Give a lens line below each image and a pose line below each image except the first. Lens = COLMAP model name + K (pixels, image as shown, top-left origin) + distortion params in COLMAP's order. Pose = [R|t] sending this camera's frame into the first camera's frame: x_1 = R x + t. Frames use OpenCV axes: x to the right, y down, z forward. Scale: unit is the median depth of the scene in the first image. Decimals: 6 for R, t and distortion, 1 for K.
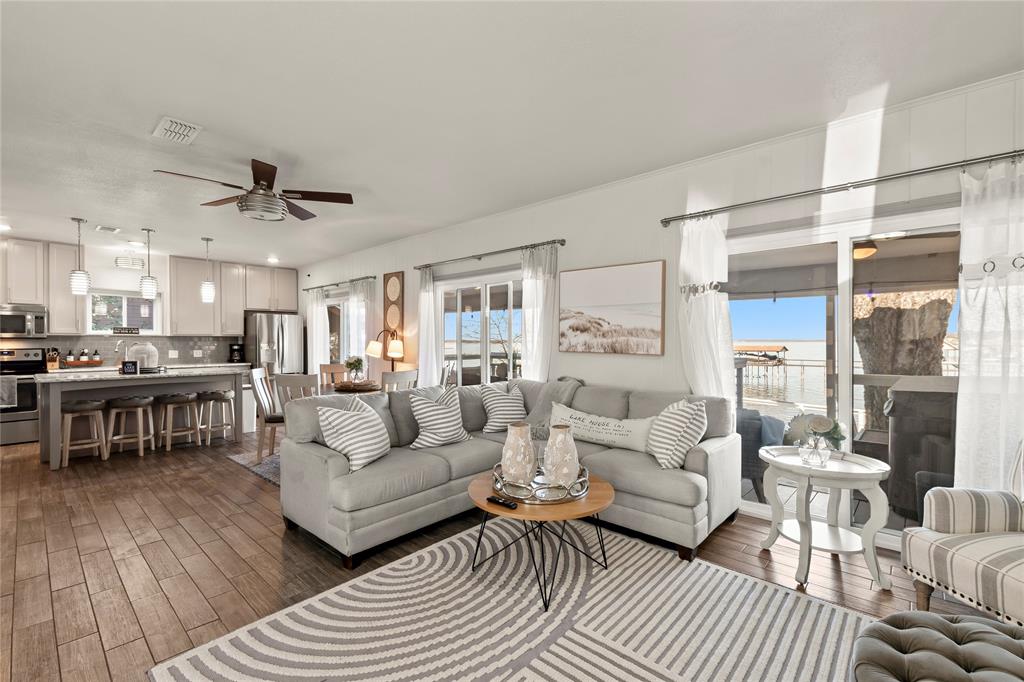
lens RADIAL K [[447.9, 0, 512.0], [0, 447.9, 341.0], [0, 0, 1]] dist [0.000261, -0.000803]
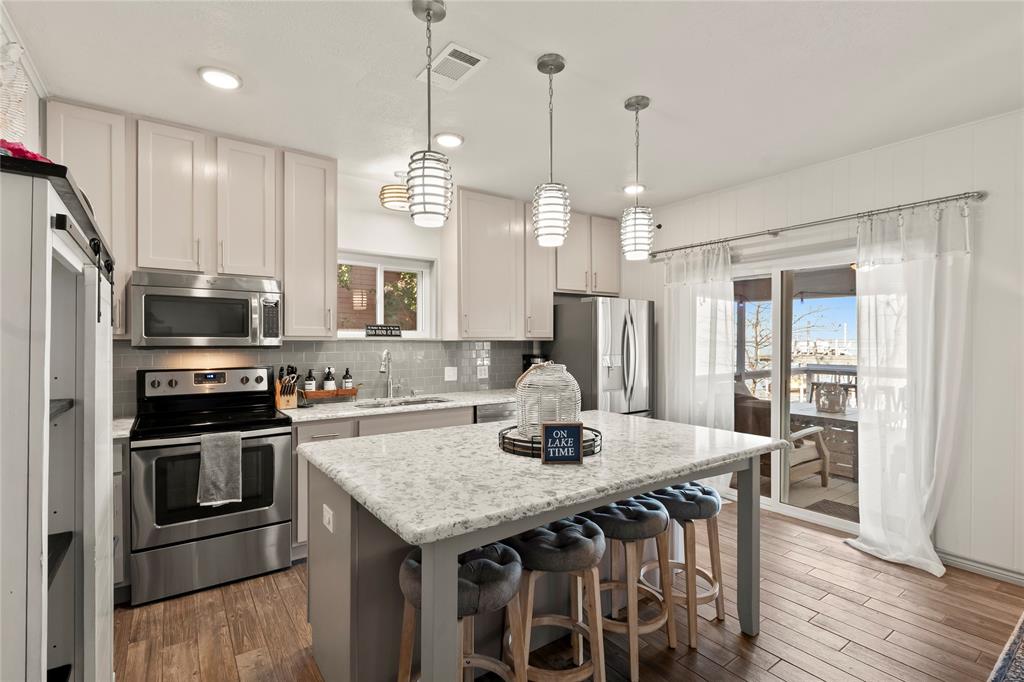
lens RADIAL K [[471.4, 0, 497.6], [0, 471.4, 340.9], [0, 0, 1]] dist [0.000199, 0.000203]
pose [[0.975371, 0.002365, -0.220557, -0.722765], [-0.002176, 0.999997, 0.001099, -0.014362], [0.220559, -0.000592, 0.975374, 0.573953]]
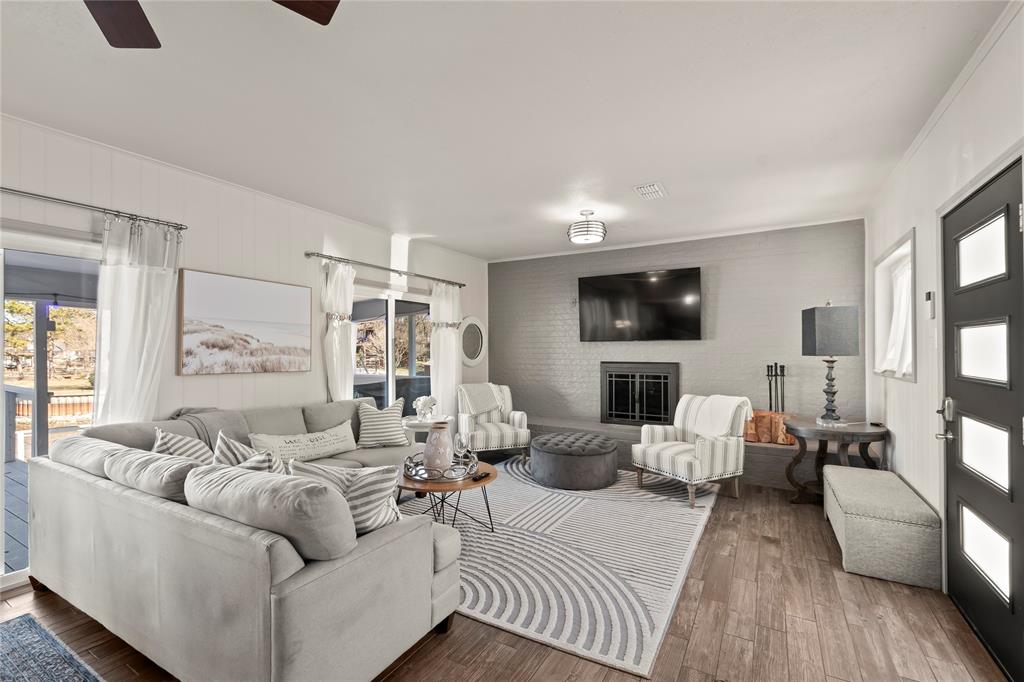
lens RADIAL K [[446.7, 0, 498.2], [0, 446.7, 346.6], [0, 0, 1]] dist [0.001515, -0.000237]
pose [[-0.191459, 0.009124, 0.981458, -0.532987], [0.004884, 0.999953, -0.008343, -0.011444], [-0.981488, 0.003196, -0.191495, 0.462259]]
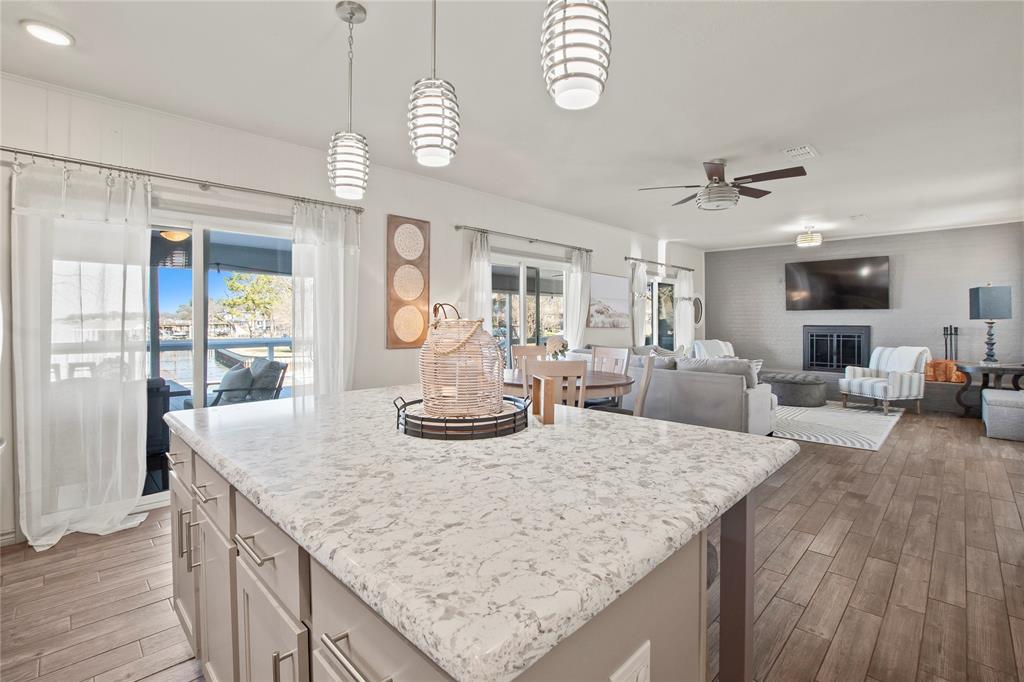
lens RADIAL K [[460.9, 0, 509.7], [0, 460.9, 321.0], [0, 0, 1]] dist [-0.026481, 0.000538]
pose [[0.045649, 0.001920, 0.998956, -1.021323], [0.000841, 0.999998, -0.001961, 0.004352], [-0.998957, 0.000930, 0.045647, 0.876602]]
